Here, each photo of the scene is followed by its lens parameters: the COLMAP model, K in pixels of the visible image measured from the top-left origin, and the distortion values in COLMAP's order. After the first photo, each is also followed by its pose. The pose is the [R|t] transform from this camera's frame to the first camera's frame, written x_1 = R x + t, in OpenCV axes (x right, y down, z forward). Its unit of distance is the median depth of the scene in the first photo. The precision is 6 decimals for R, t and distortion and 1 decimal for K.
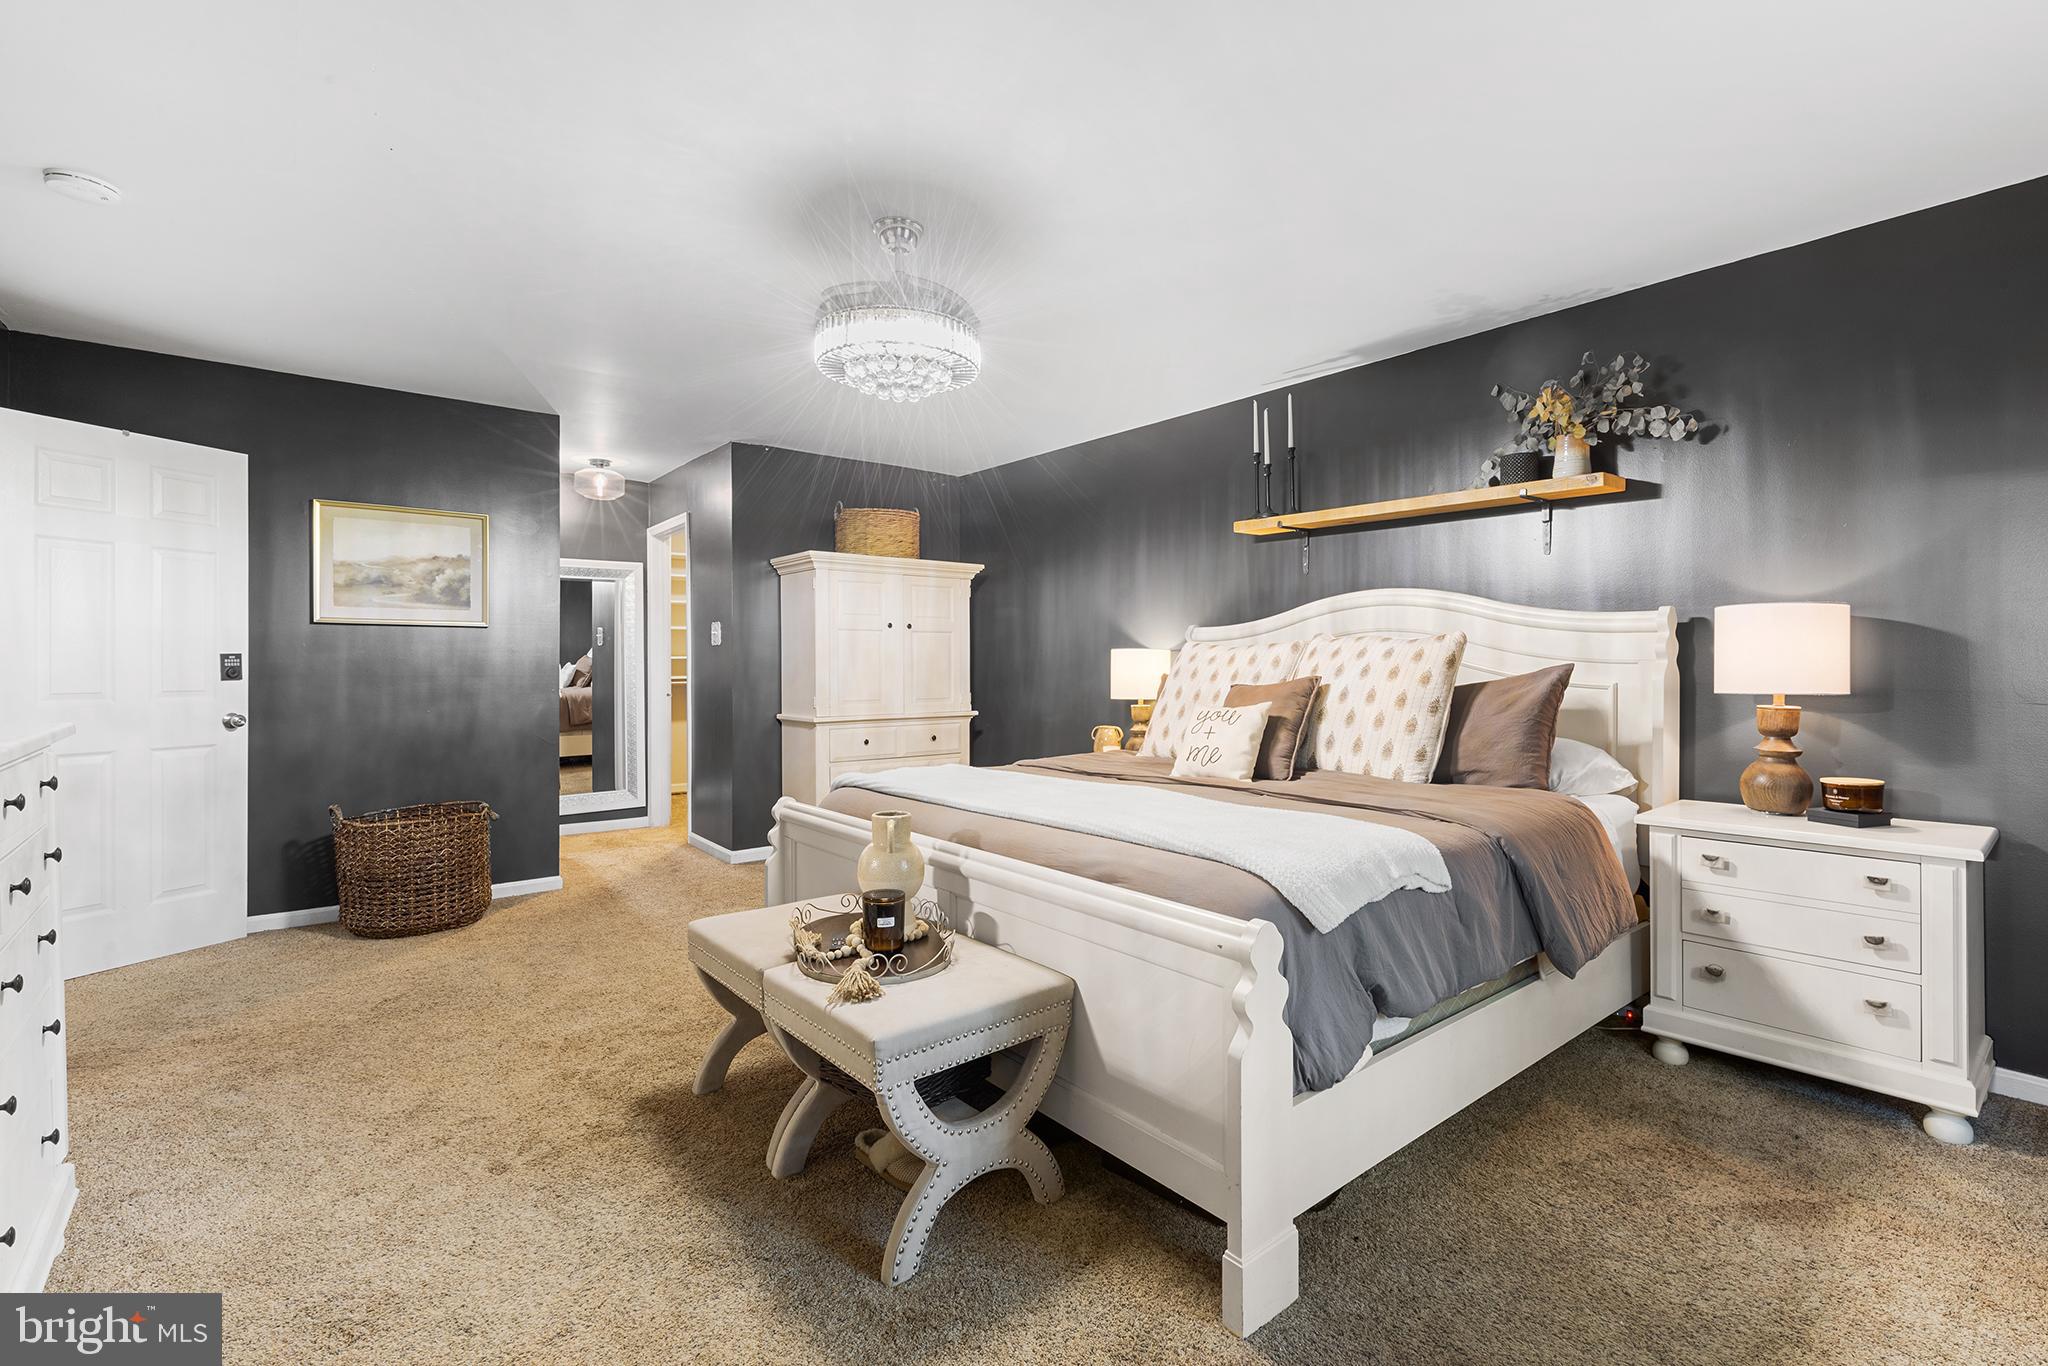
lens RADIAL K [[919.2, 0, 1025.4], [0, 919.2, 666.2], [0, 0, 1]] dist [0.003099, 0.000375]
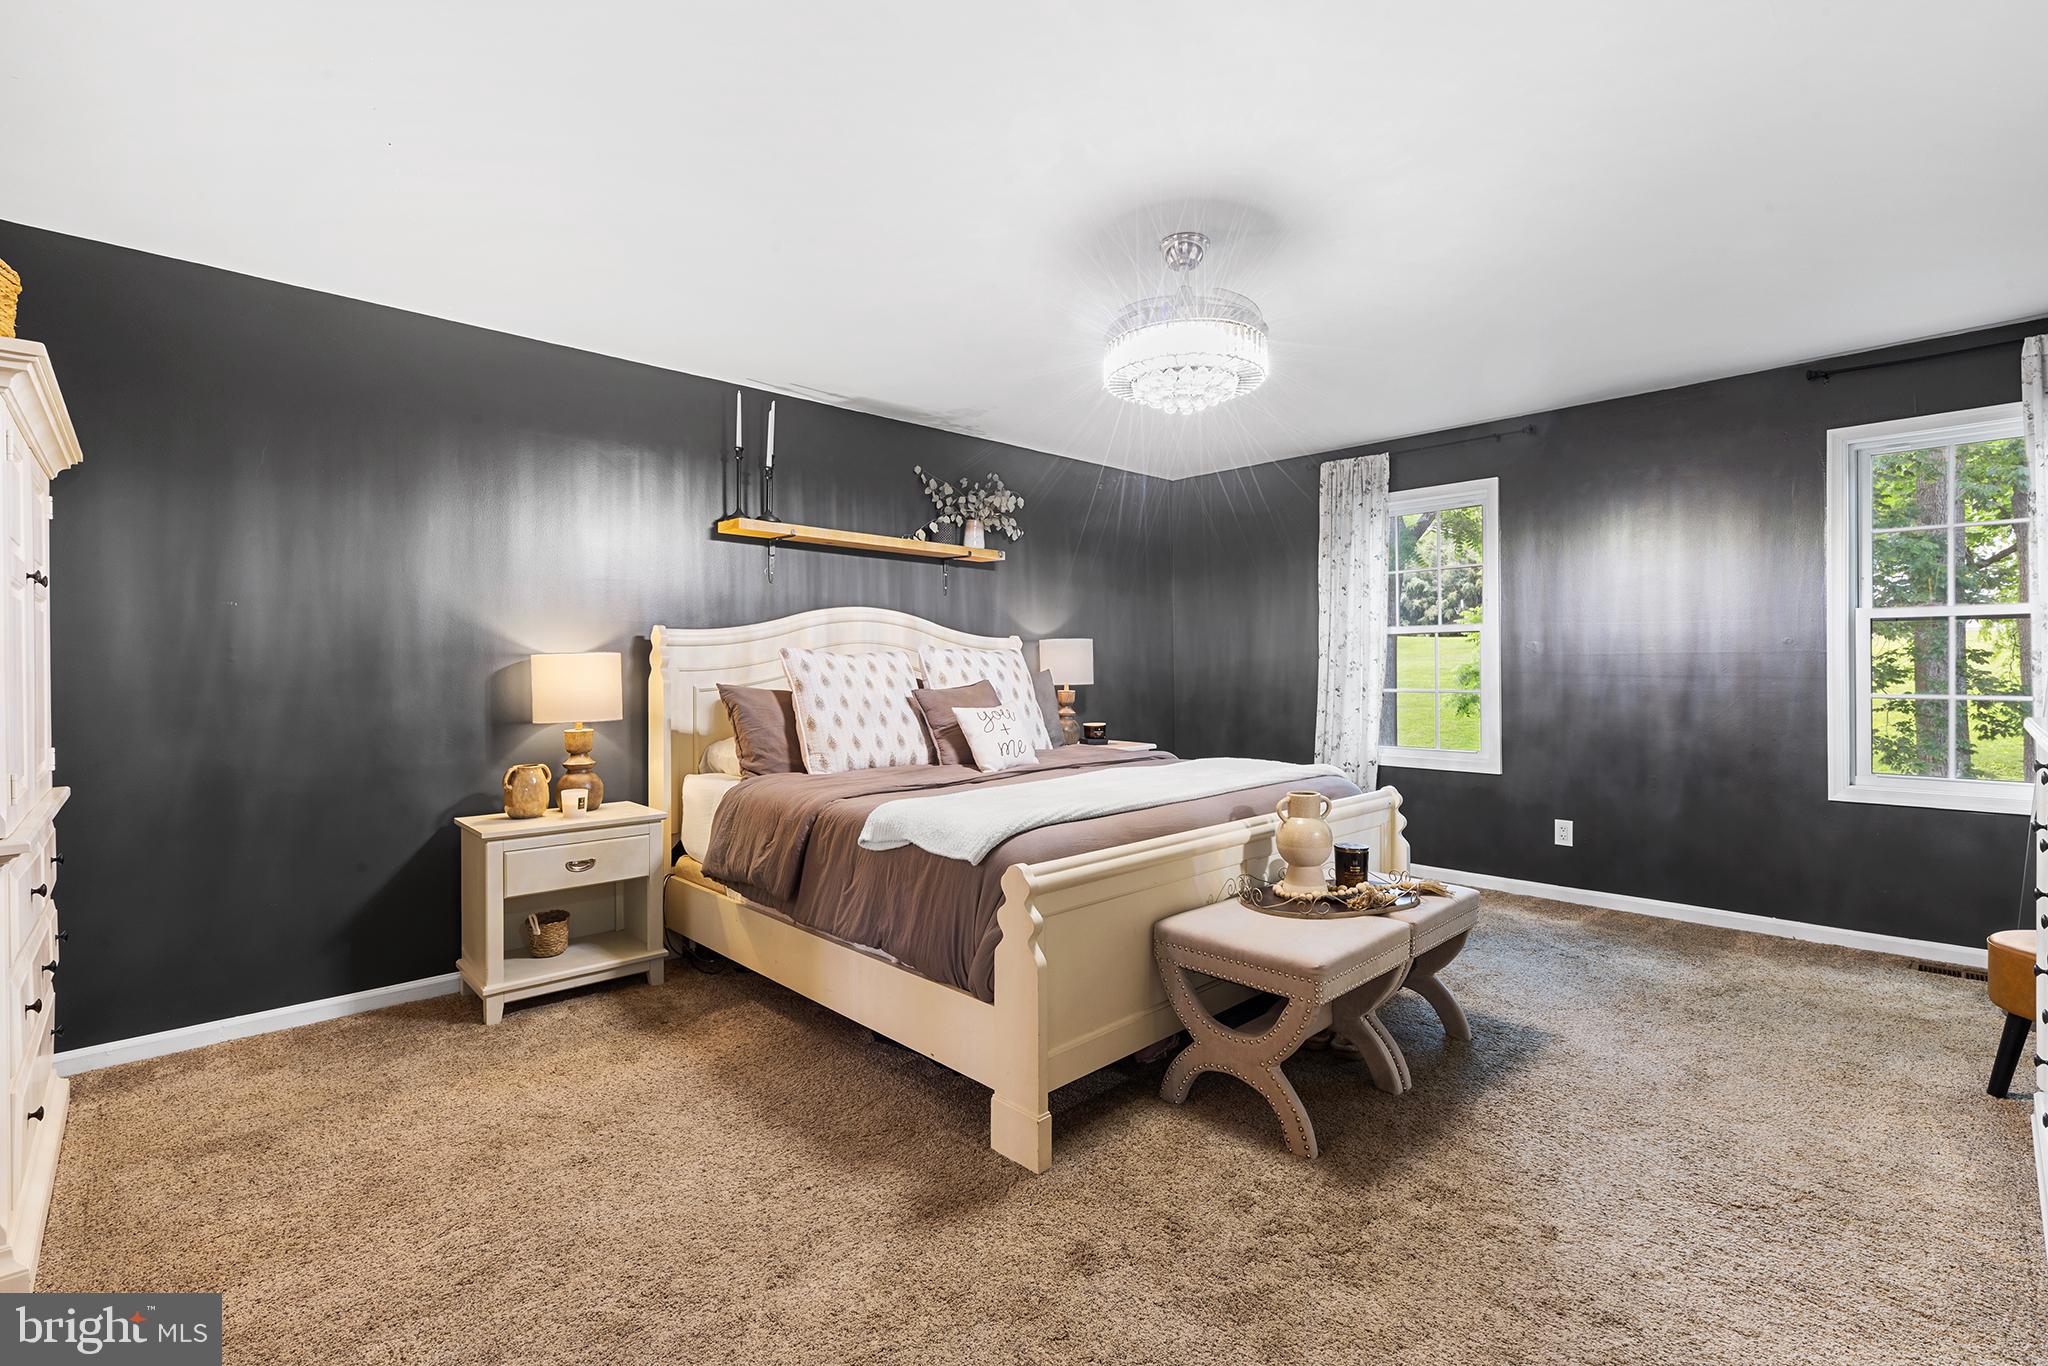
lens RADIAL K [[919.2, 0, 1025.4], [0, 919.2, 666.2], [0, 0, 1]] dist [0.003099, 0.000375]
pose [[-0.067542, 0.005018, 0.997704, -0.819546], [0.009109, 0.999949, -0.004413, -0.000834], [-0.997675, 0.008790, -0.067584, 0.894274]]
